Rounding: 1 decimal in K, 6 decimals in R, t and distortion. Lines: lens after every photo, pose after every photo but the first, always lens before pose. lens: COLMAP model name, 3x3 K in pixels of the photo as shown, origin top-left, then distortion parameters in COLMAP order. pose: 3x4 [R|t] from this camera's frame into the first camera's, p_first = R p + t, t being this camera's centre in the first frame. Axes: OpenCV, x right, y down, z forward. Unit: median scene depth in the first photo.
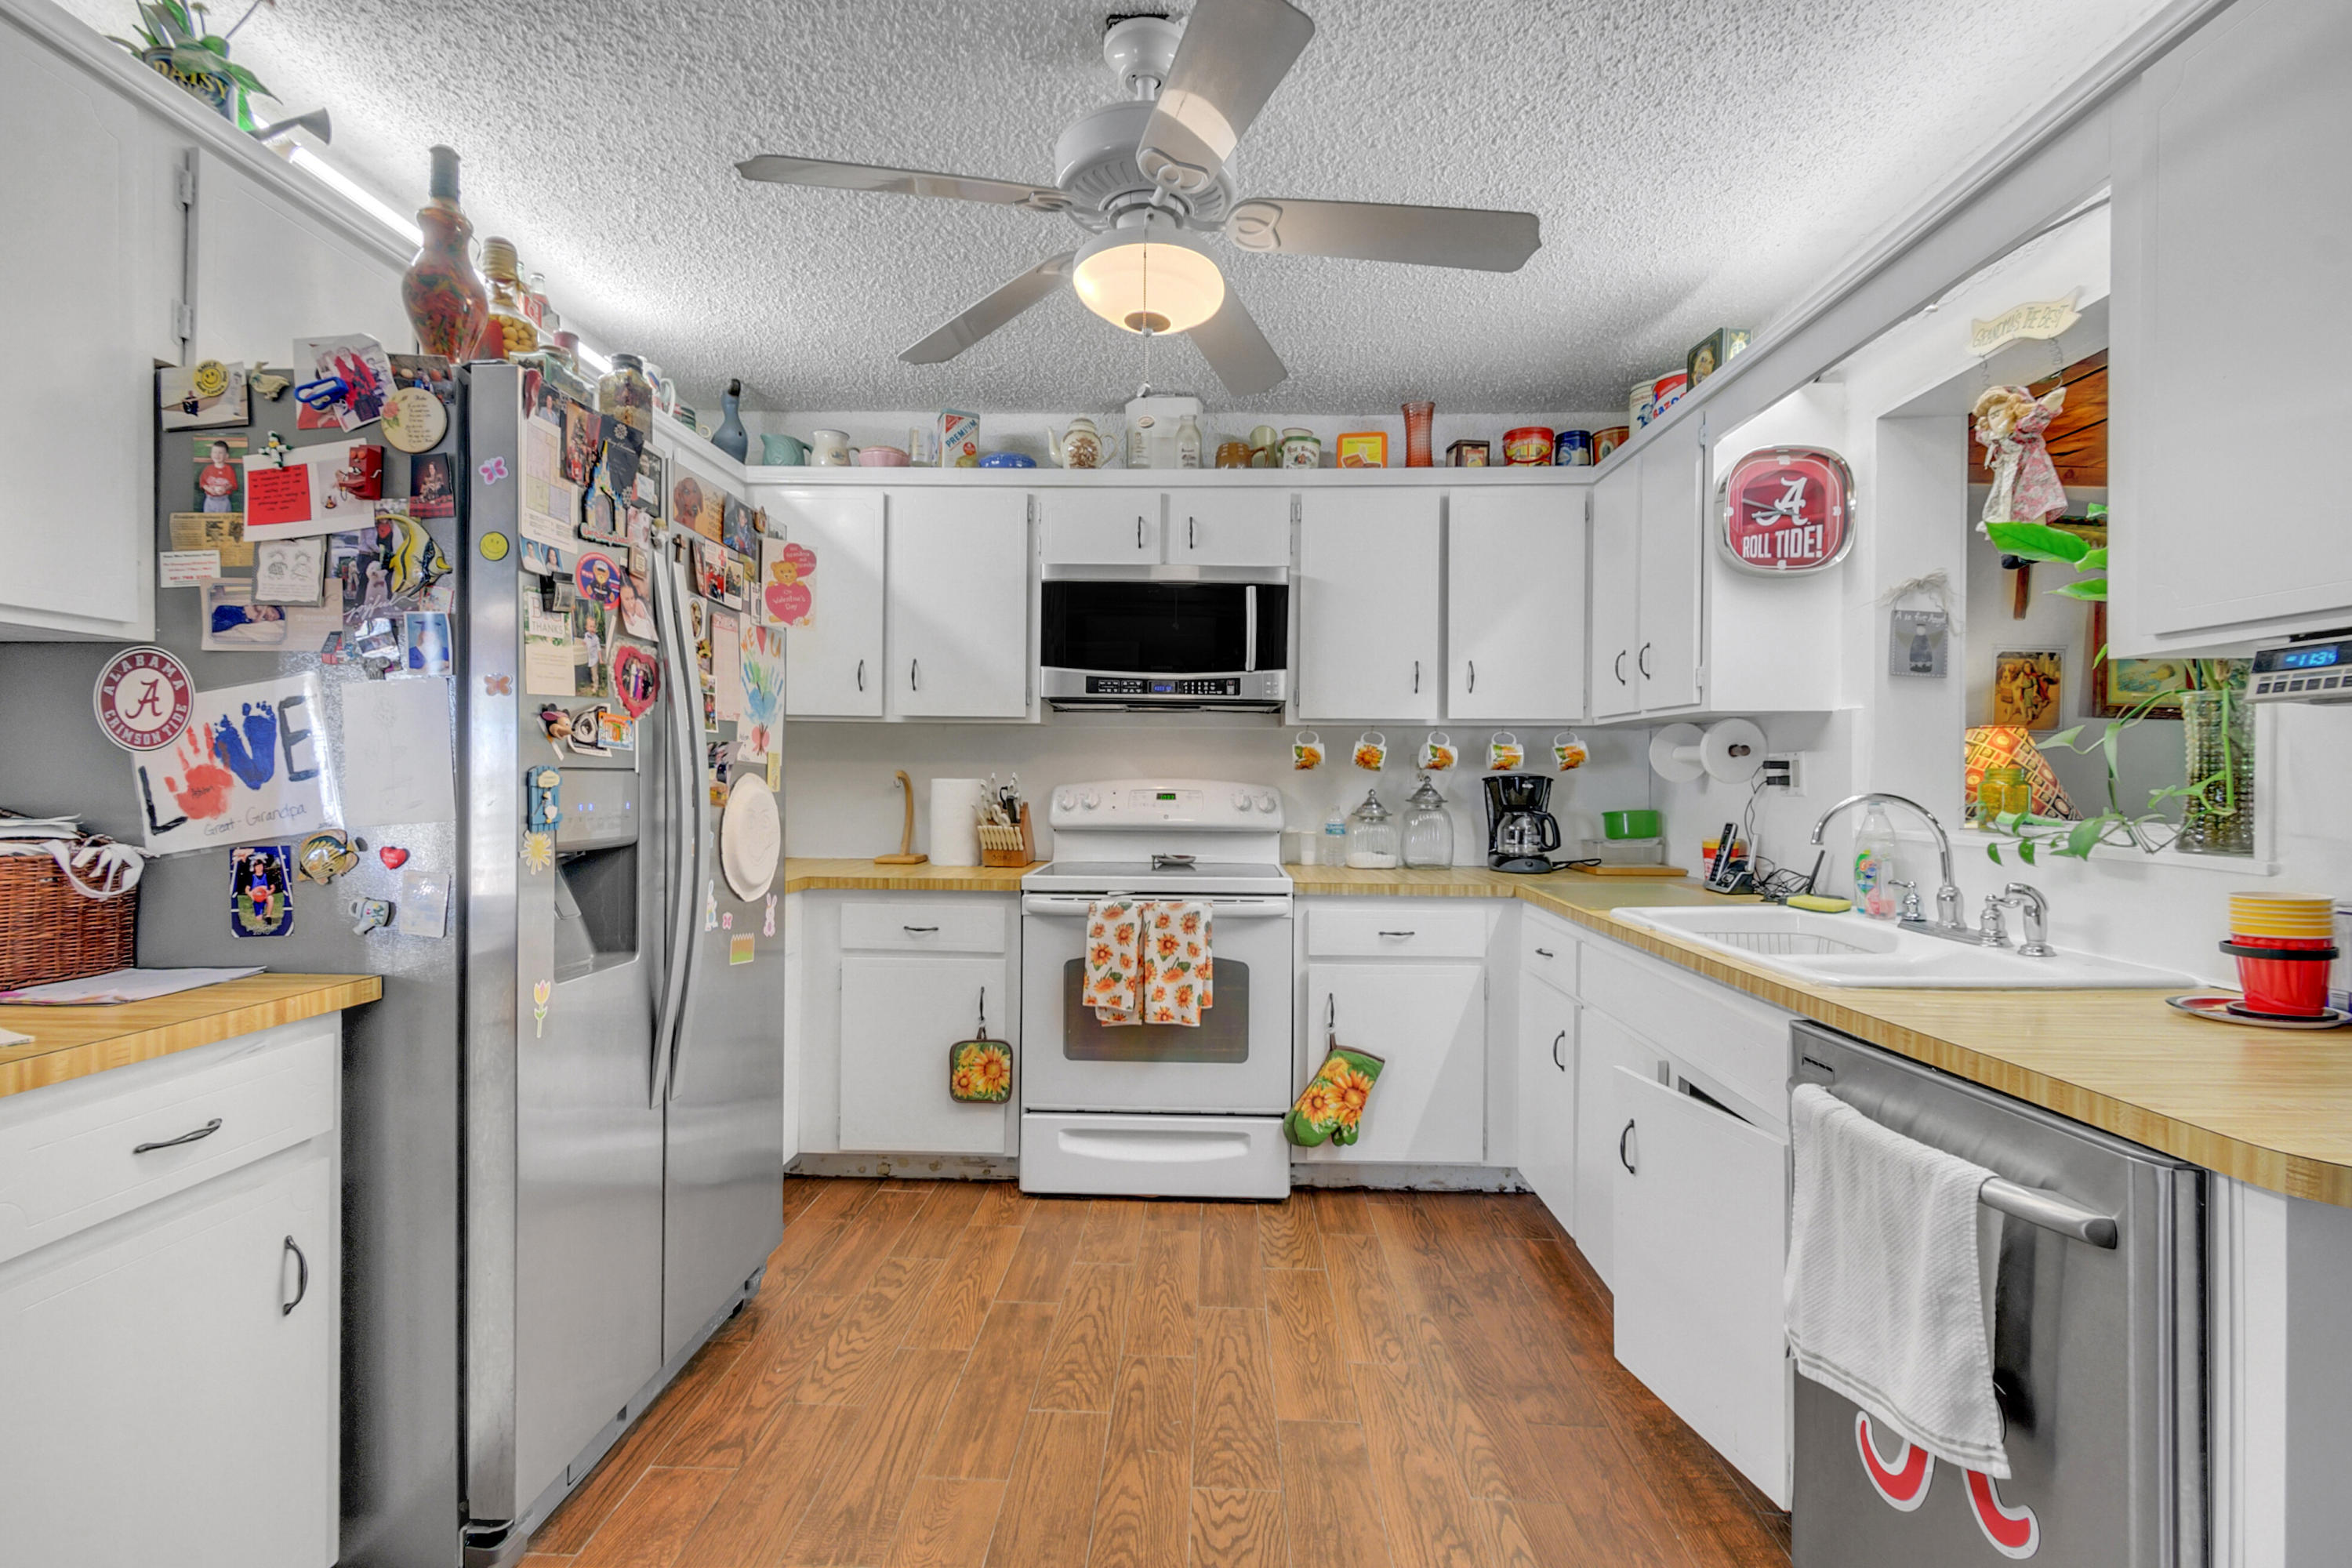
lens RADIAL K [[1074.5, 0, 1172.9], [0, 1074.5, 778.8], [0, 0, 1]] dist [0.005119, -0.002653]
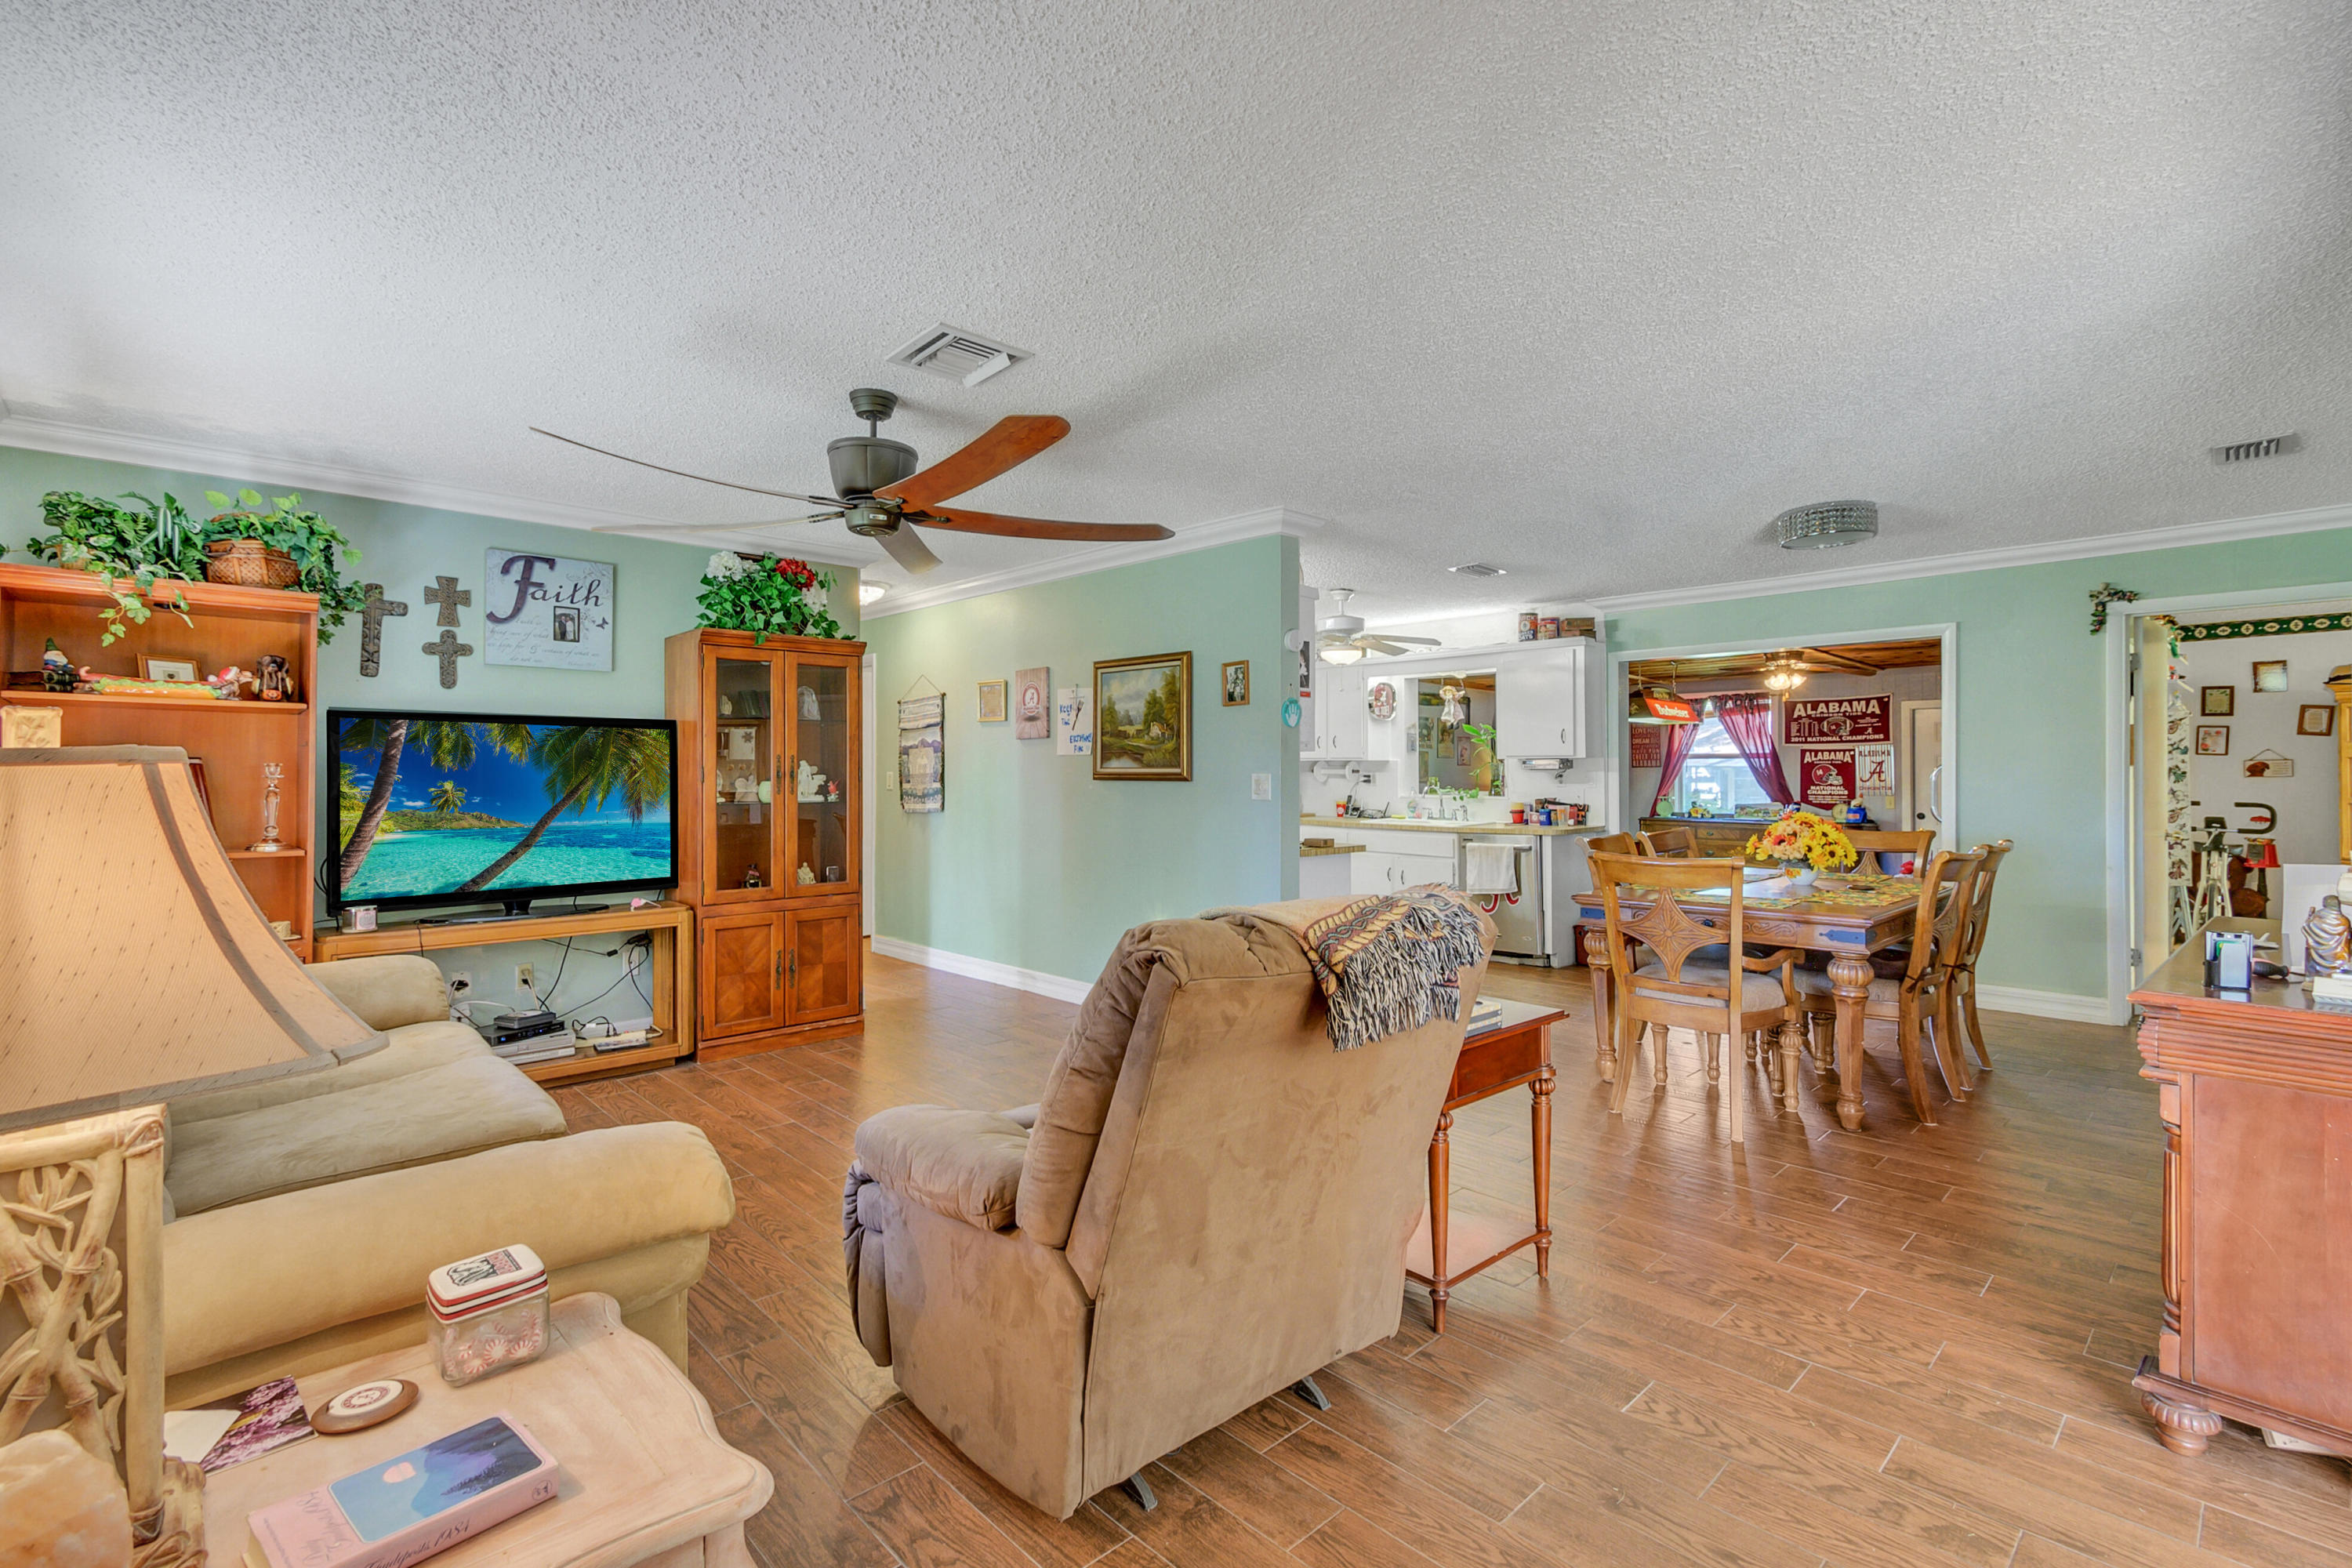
lens RADIAL K [[1074.5, 0, 1180.3], [0, 1074.5, 777.4], [0, 0, 1]] dist [0.005119, -0.002653]
pose [[0.692566, -0.009331, 0.721294, -2.309968], [0.009555, 0.999947, 0.003761, -0.029582], [-0.721291, 0.004287, 0.692619, -0.880157]]
